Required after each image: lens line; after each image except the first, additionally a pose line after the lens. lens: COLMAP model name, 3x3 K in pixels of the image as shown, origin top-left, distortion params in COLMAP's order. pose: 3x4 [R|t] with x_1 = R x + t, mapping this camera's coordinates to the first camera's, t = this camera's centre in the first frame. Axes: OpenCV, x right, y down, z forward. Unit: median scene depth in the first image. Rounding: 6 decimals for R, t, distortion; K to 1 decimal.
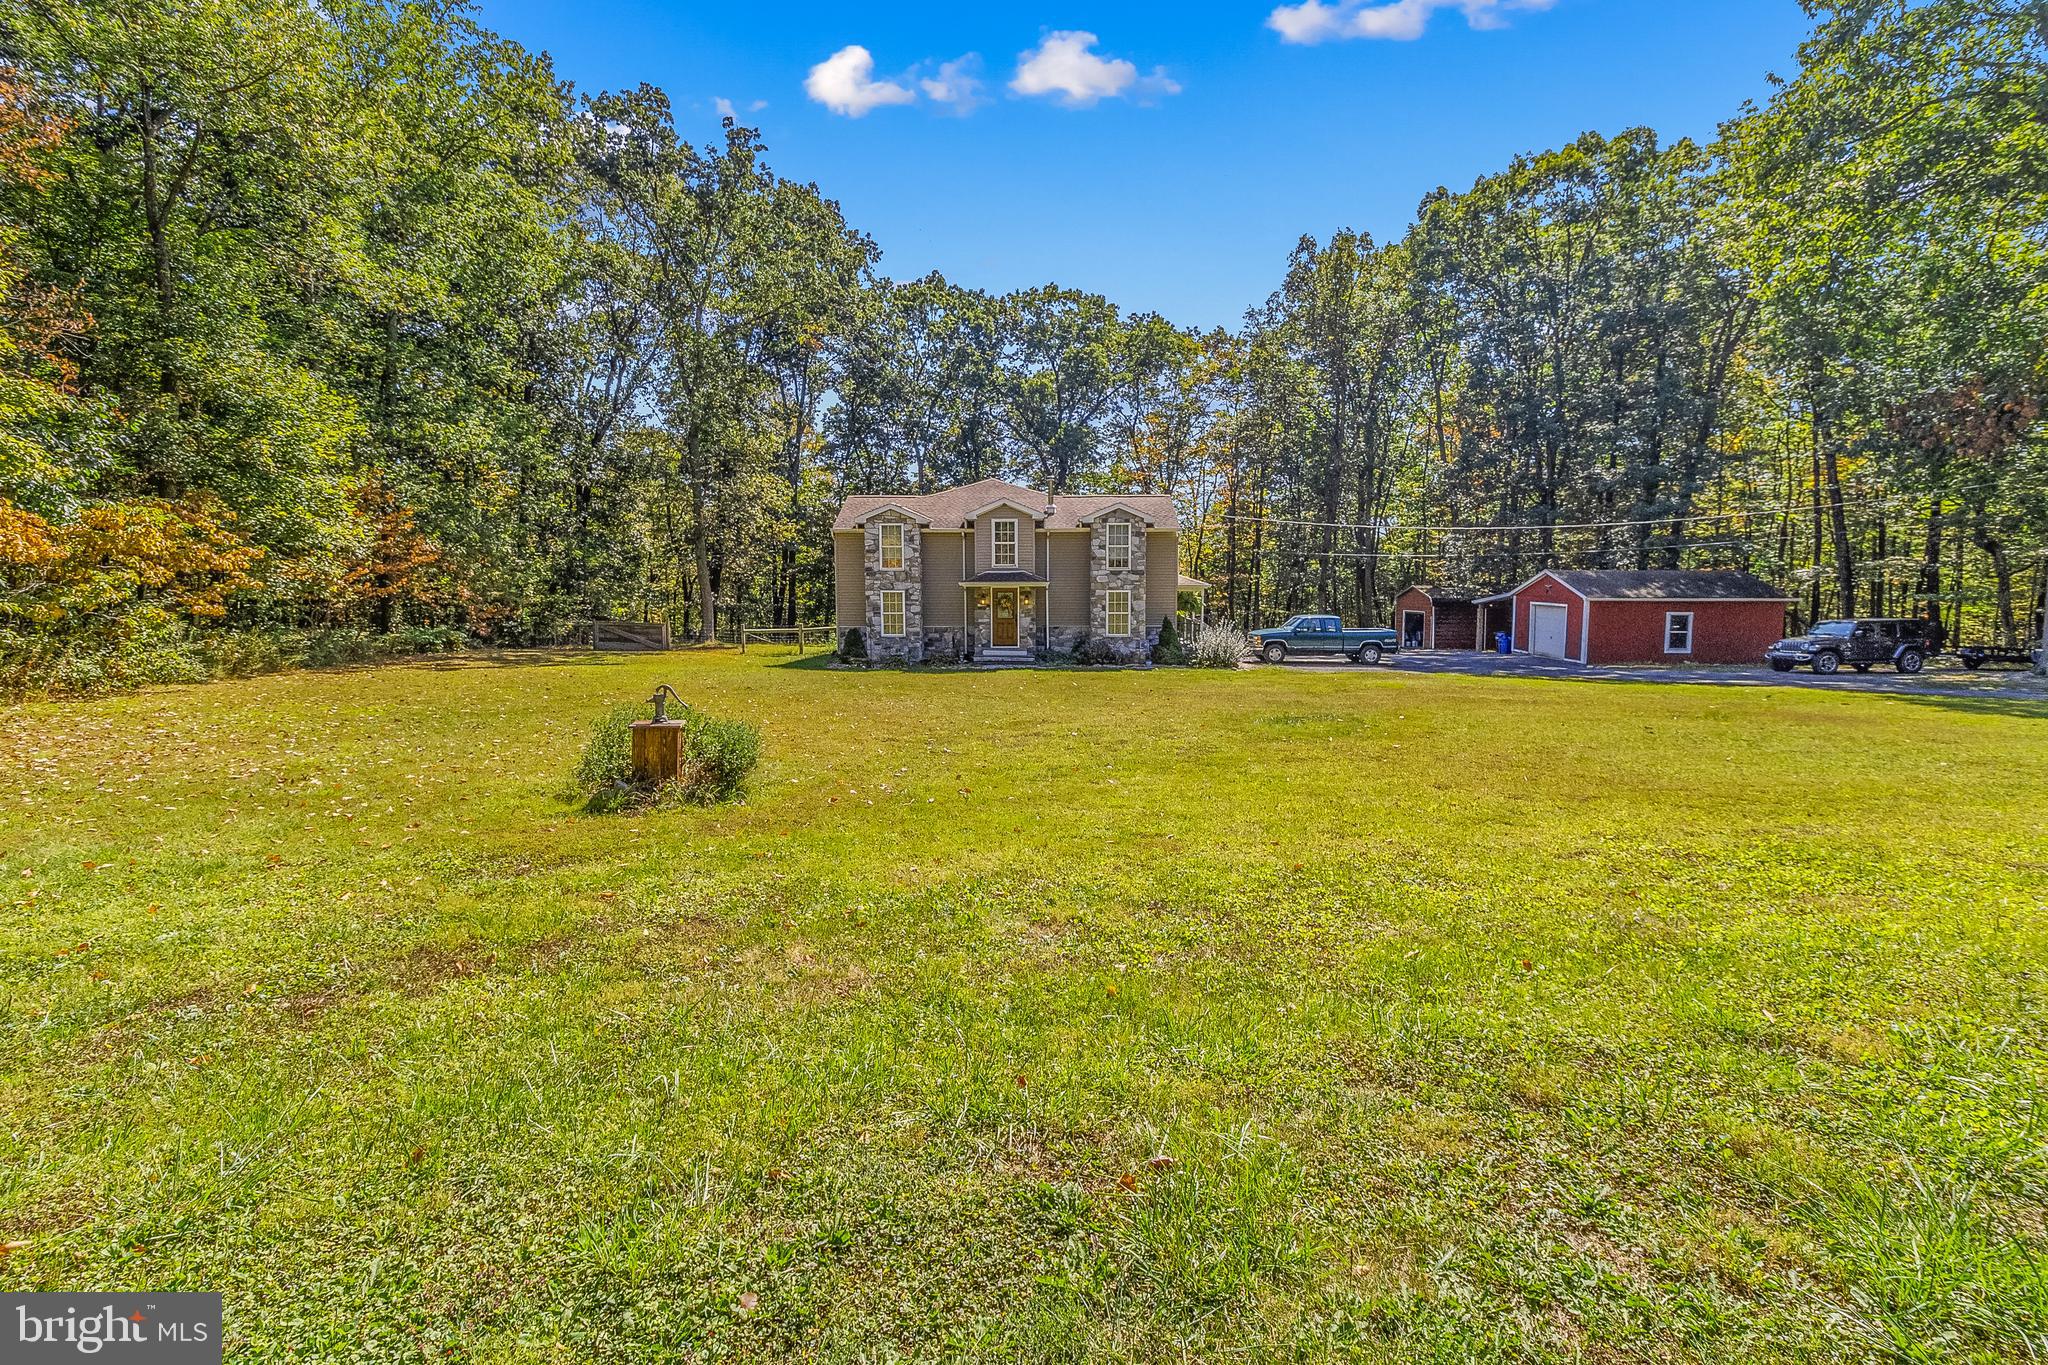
lens RADIAL K [[975.5, 0, 1019.8], [0, 975.5, 684.9], [0, 0, 1]] dist [0.001224, -0.000001]
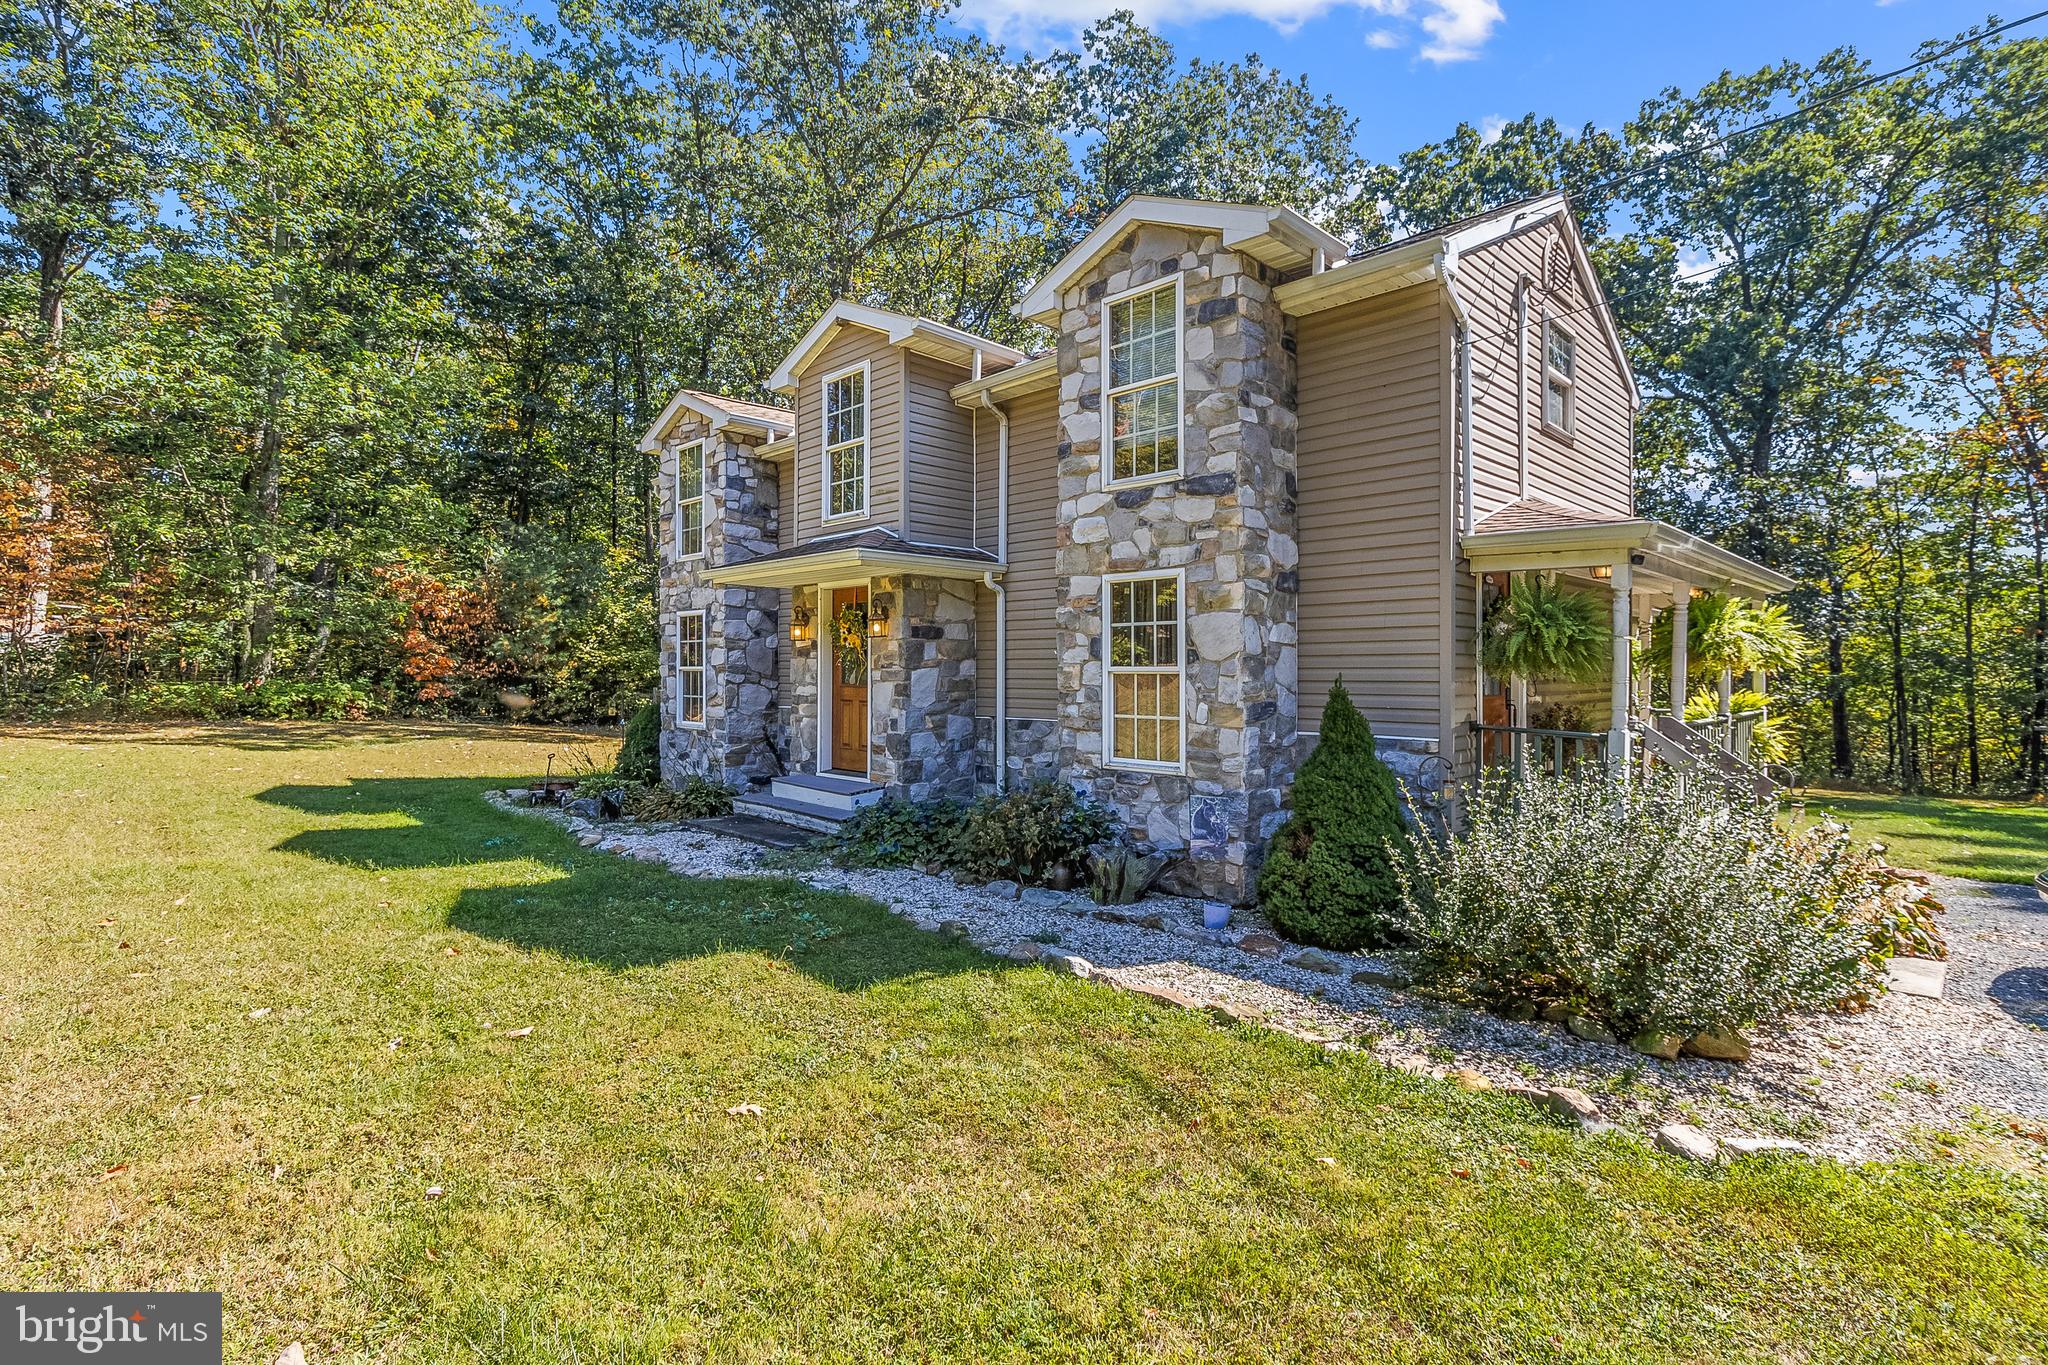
lens RADIAL K [[977.2, 0, 1031.8], [0, 977.2, 675.6], [0, 0, 1]] dist [0.003525, -0.000008]
pose [[0.718376, 0.007985, -0.695609, 0.243516], [-0.084166, 0.993586, -0.075515, -0.052383], [0.690544, 0.112795, 0.714441, 0.813895]]
